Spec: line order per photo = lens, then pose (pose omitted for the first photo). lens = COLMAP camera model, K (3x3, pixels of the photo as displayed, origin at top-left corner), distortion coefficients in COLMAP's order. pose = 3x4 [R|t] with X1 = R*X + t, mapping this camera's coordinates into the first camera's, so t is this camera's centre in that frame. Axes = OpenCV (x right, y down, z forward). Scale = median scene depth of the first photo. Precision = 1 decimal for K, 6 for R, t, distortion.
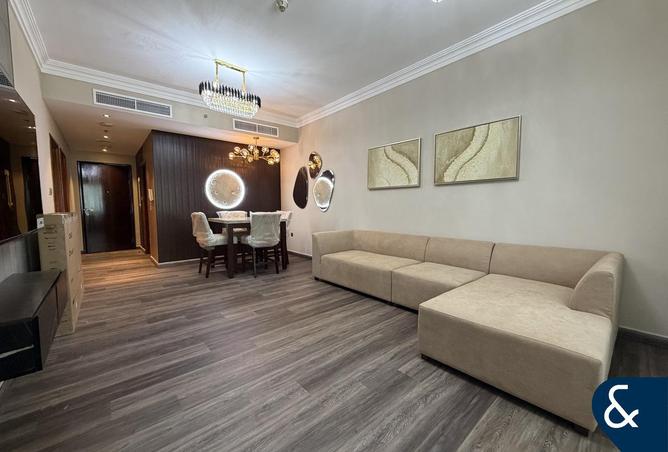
lens RADIAL K [[268.9, 0, 327.5], [0, 268.9, 227.2], [0, 0, 1]] dist [0.000244, 0.000067]
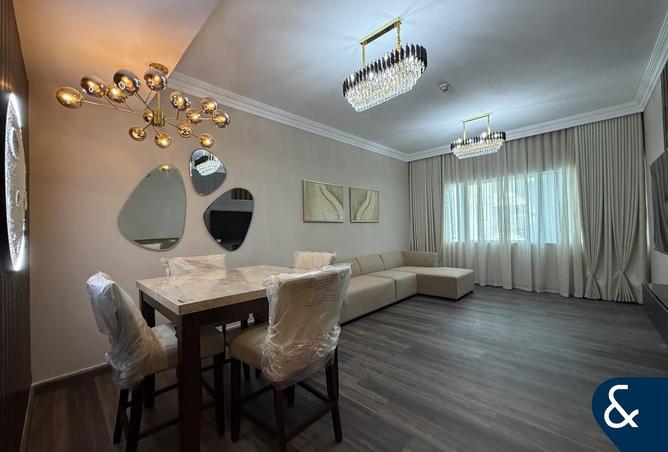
lens RADIAL K [[268.0, 0, 334.0], [0, 268.0, 226.0], [0, 0, 1]] dist [-0.001168, 0.000182]
pose [[-0.104104, 0.021896, 0.994325, -0.883698], [0.100714, 0.994851, -0.011363, -0.110969], [-0.989454, 0.098959, -0.105773, 1.082789]]
